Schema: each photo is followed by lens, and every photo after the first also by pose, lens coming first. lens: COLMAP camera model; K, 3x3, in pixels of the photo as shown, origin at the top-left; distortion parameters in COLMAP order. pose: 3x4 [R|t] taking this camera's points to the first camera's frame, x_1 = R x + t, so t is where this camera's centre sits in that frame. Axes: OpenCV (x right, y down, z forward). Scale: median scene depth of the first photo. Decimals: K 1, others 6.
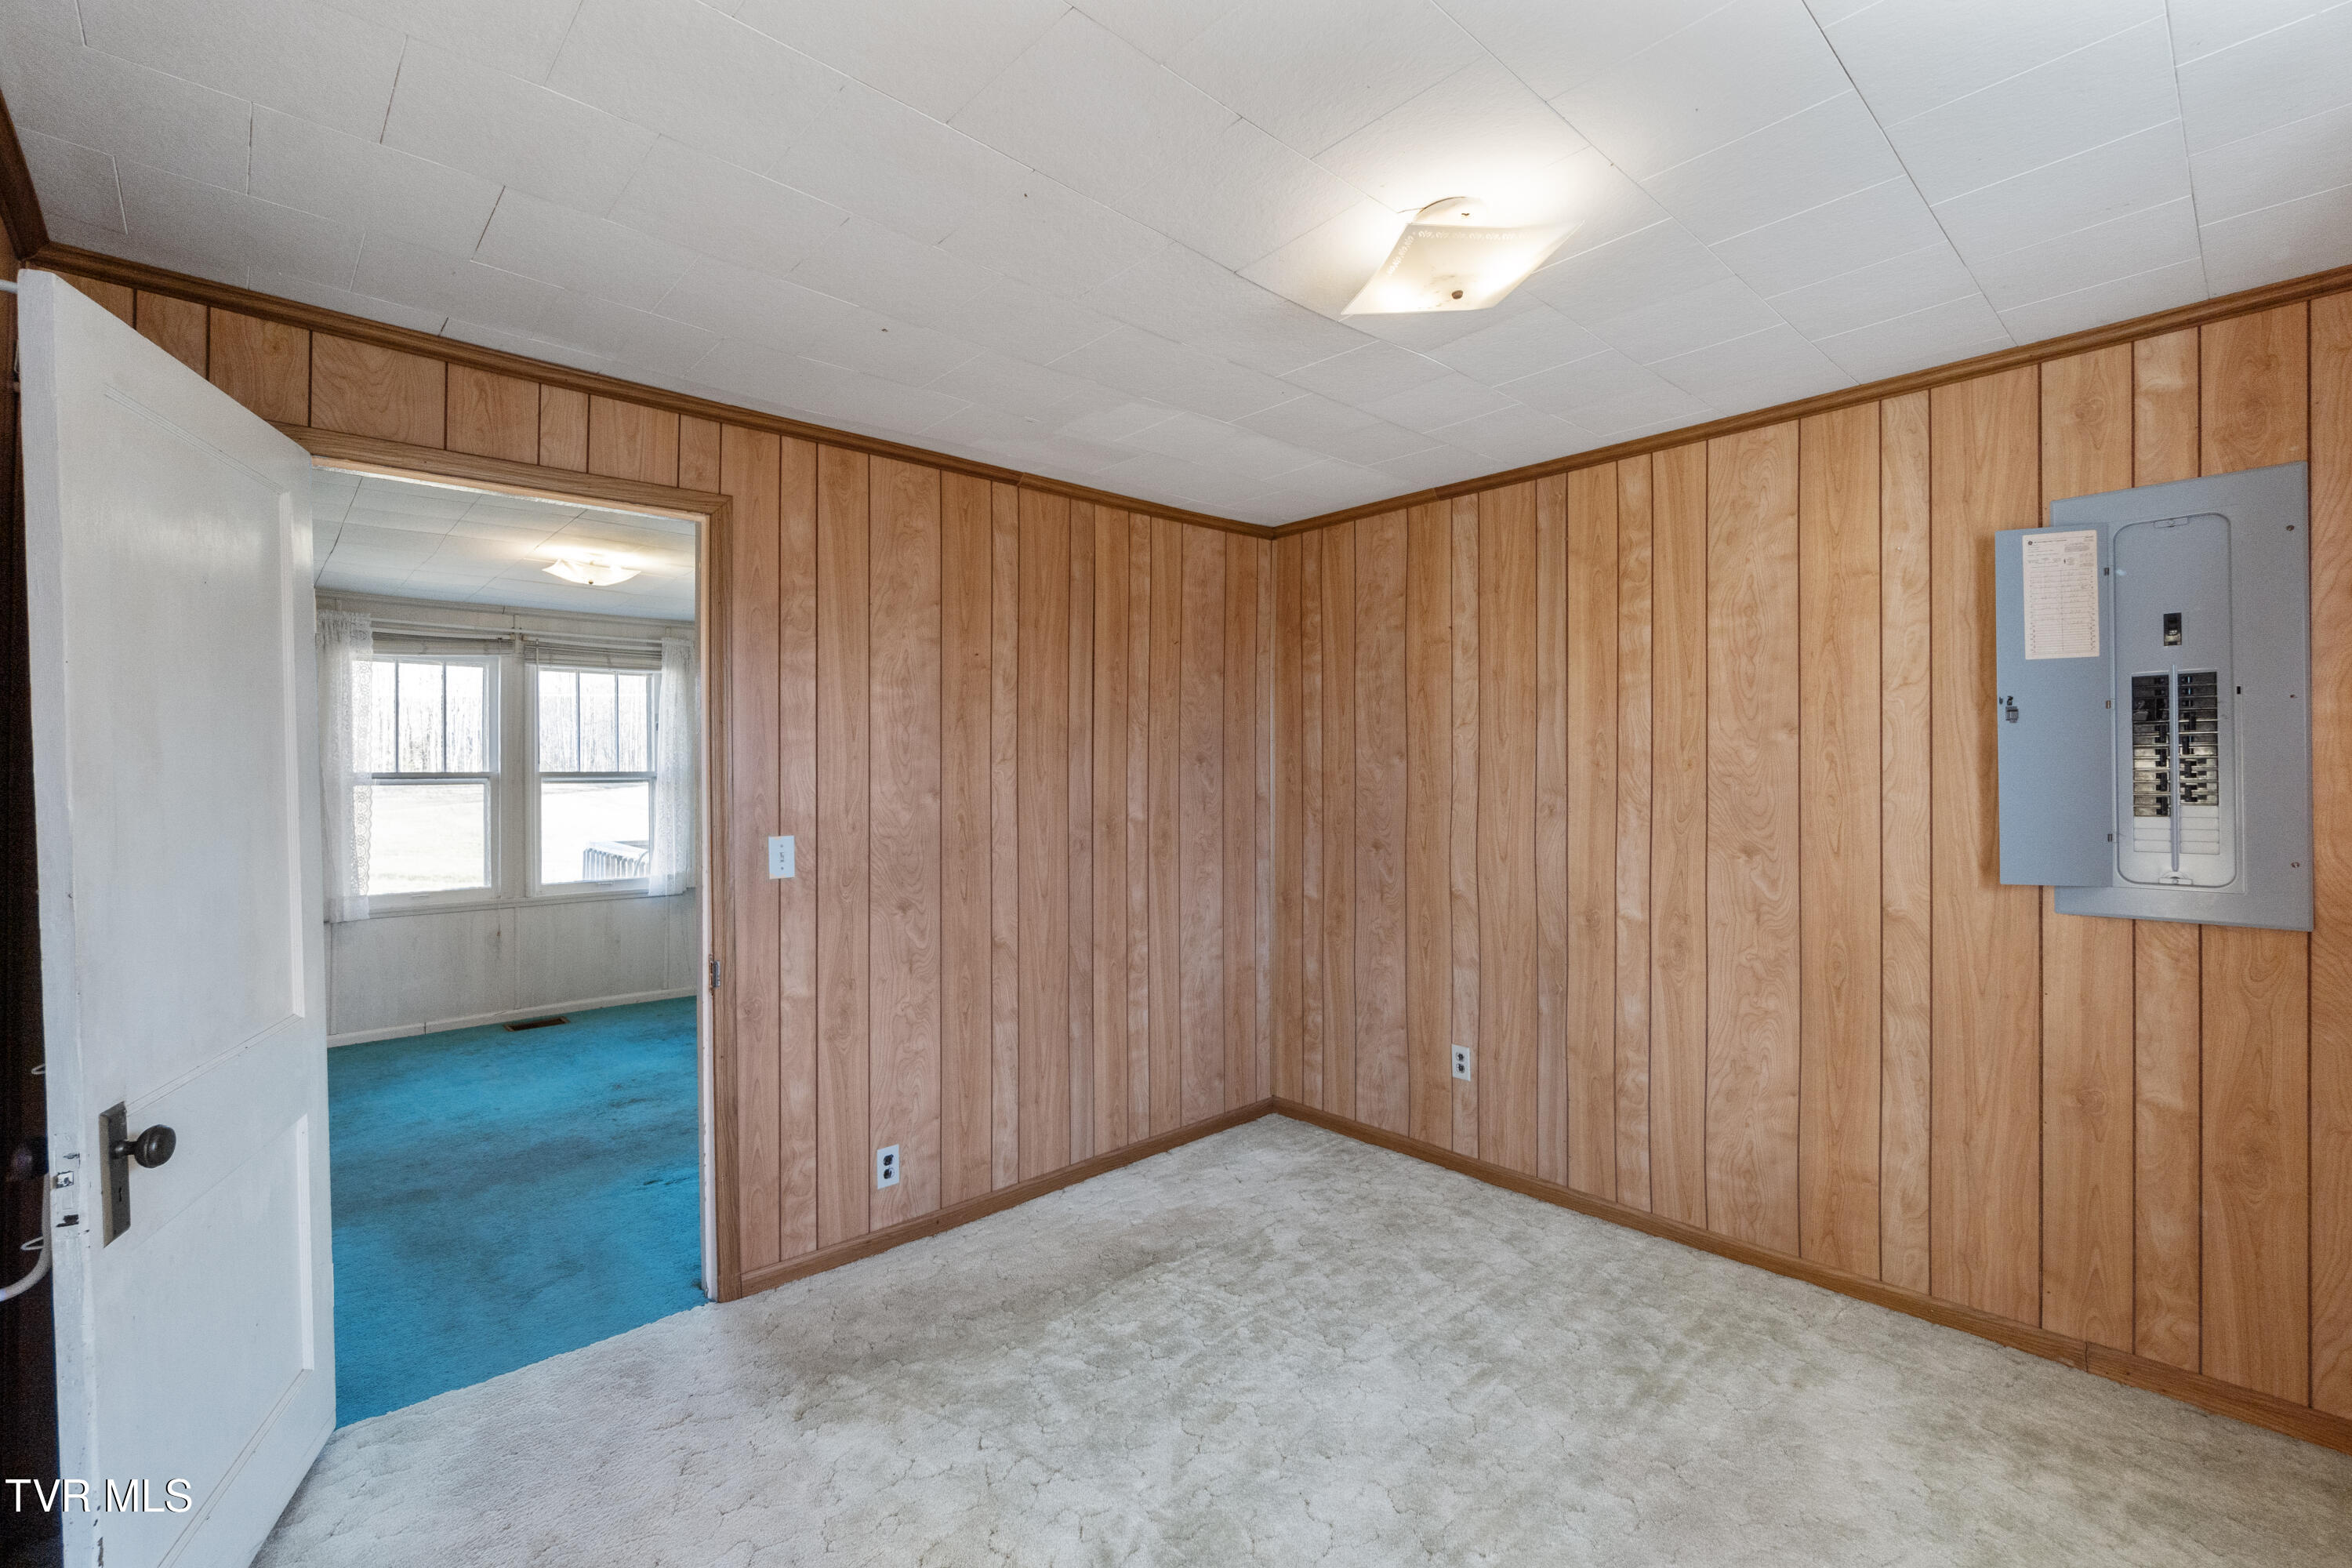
lens RADIAL K [[1026.6, 0, 1171.1], [0, 1026.6, 765.2], [0, 0, 1]] dist [-0.006273, 0.002942]
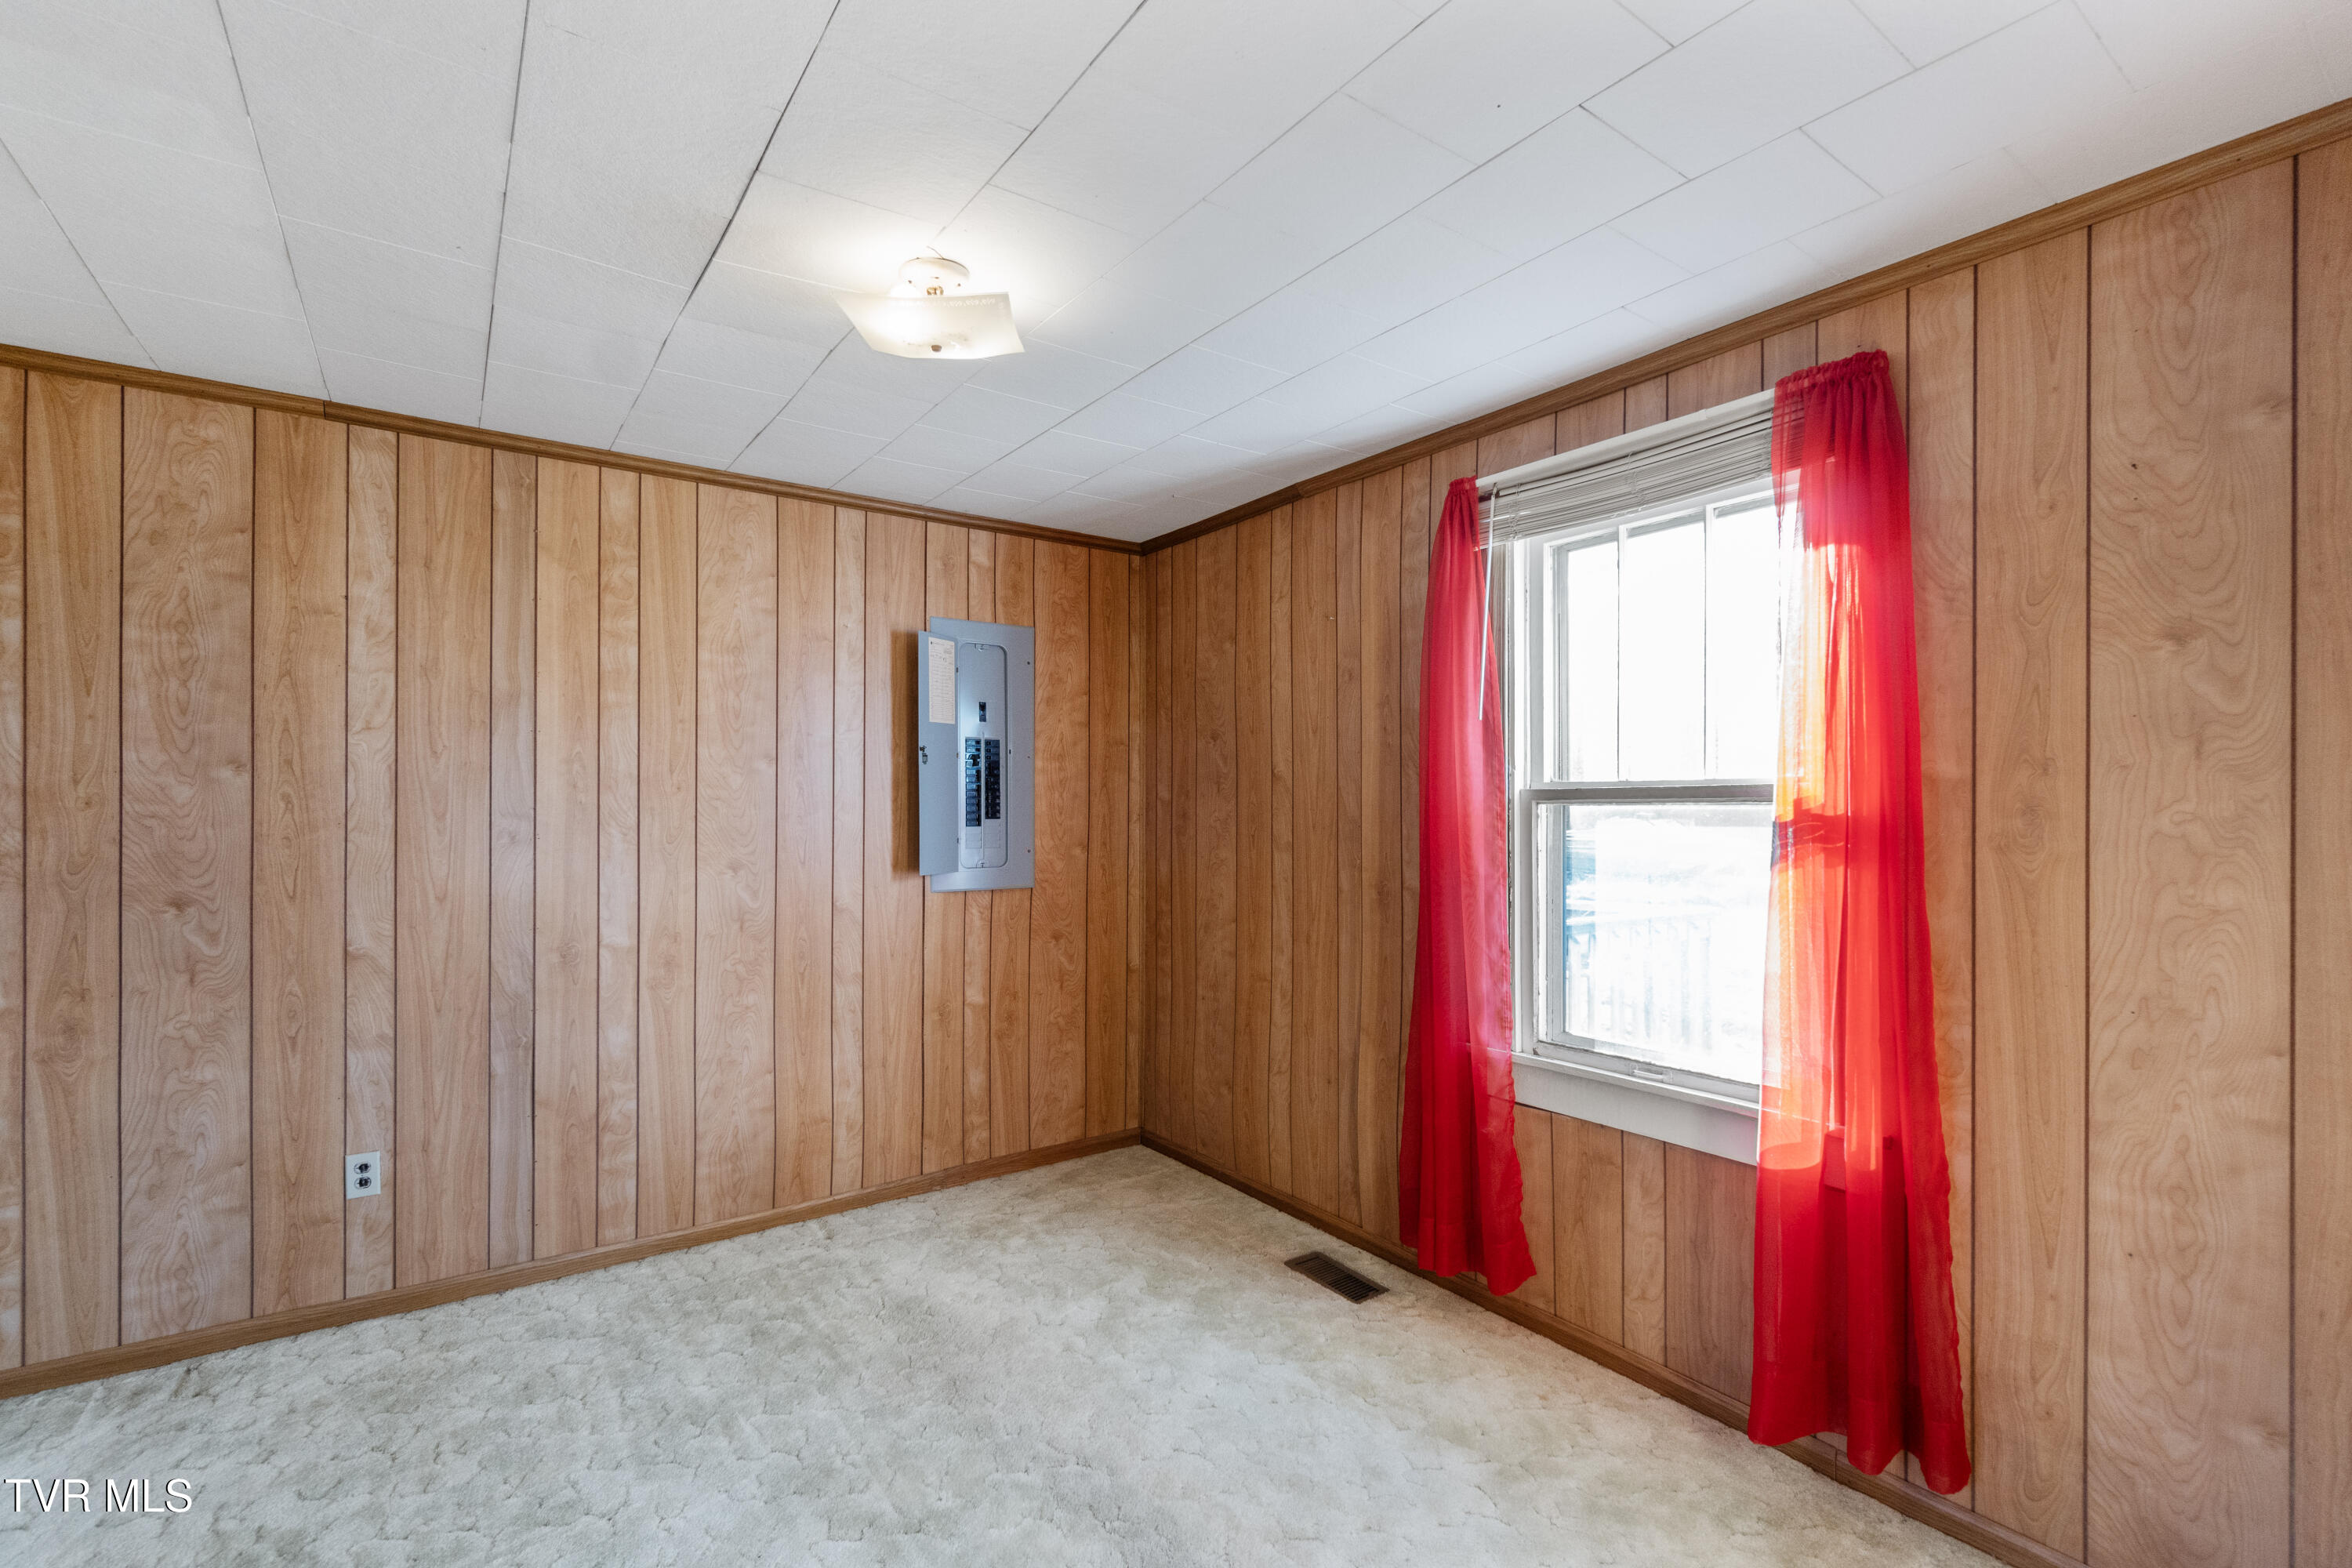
lens RADIAL K [[1026.6, 0, 1158.1], [0, 1026.6, 805.2], [0, 0, 1]] dist [-0.006273, 0.002942]
pose [[0.130516, 0.004594, 0.991436, -0.391943], [-0.012193, 0.999921, -0.003029, 0.011860], [-0.991371, -0.011693, 0.130561, 0.323438]]
